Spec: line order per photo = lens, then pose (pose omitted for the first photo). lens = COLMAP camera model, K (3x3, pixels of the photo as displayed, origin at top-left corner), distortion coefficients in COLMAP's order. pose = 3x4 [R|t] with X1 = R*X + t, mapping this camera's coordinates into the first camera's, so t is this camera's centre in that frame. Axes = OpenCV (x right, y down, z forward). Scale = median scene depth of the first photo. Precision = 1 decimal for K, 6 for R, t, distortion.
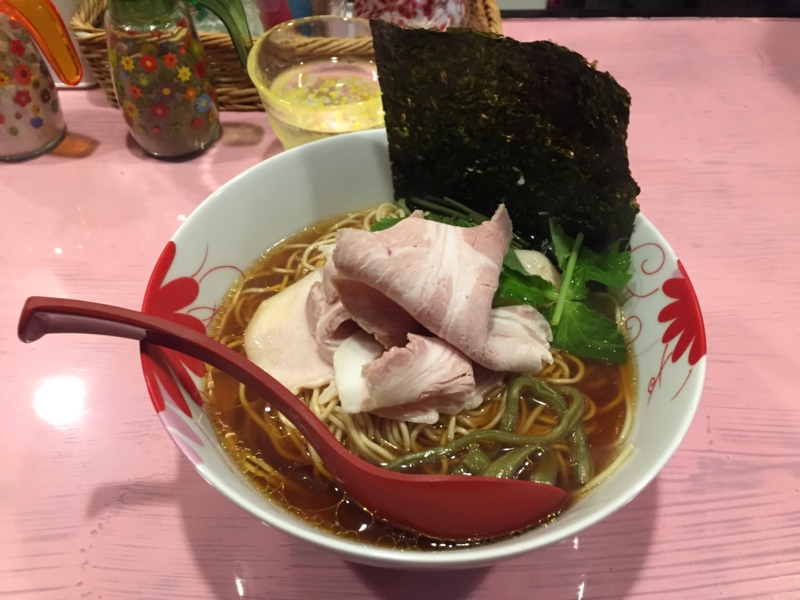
lens RADIAL K [[662.0, 0, 409.4], [0, 662.0, 301.3], [0, 0, 1]] dist [0.039725, -0.078656]
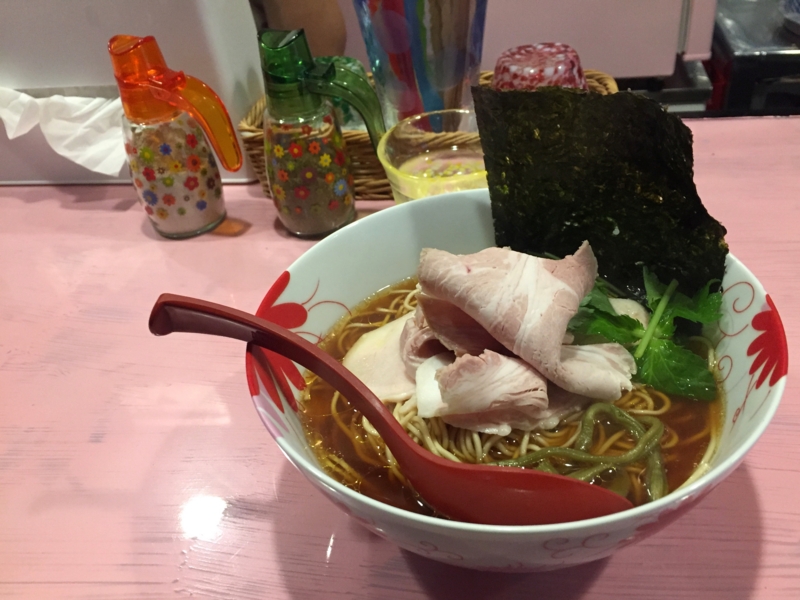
lens RADIAL K [[691.6, 0, 433.1], [0, 691.6, 317.0], [0, 0, 1]] dist [0.014420, -0.002827]
pose [[0.980221, 0.021739, -0.196708, 0.127079], [-0.057604, 0.982253, -0.178497, 0.191162], [0.189337, 0.186298, 0.964077, -0.084146]]
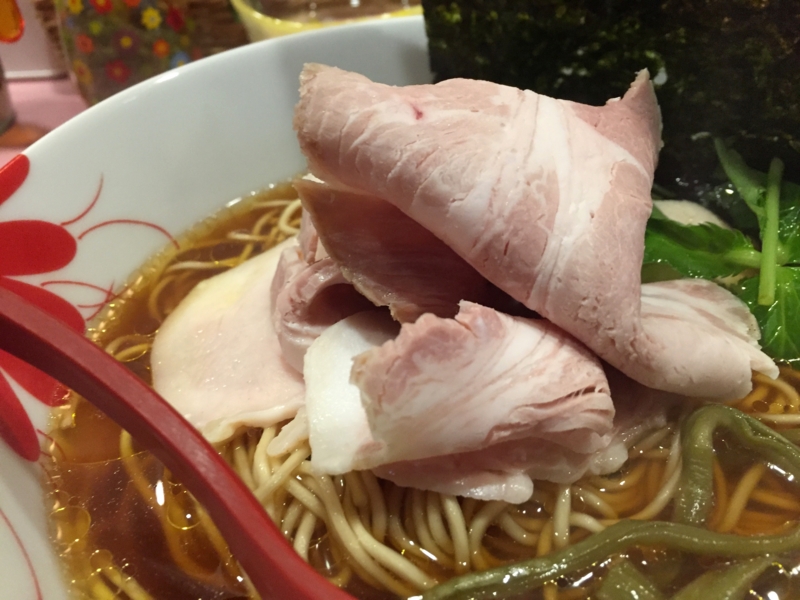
lens RADIAL K [[687.1, 0, 404.2], [0, 687.1, 311.7], [0, 0, 1]] dist [0.058936, -0.130702]
pose [[0.996050, -0.010035, -0.088223, 0.000844], [-0.001008, 0.992252, -0.124241, 0.110518], [0.088786, 0.123839, 0.988322, 0.504458]]
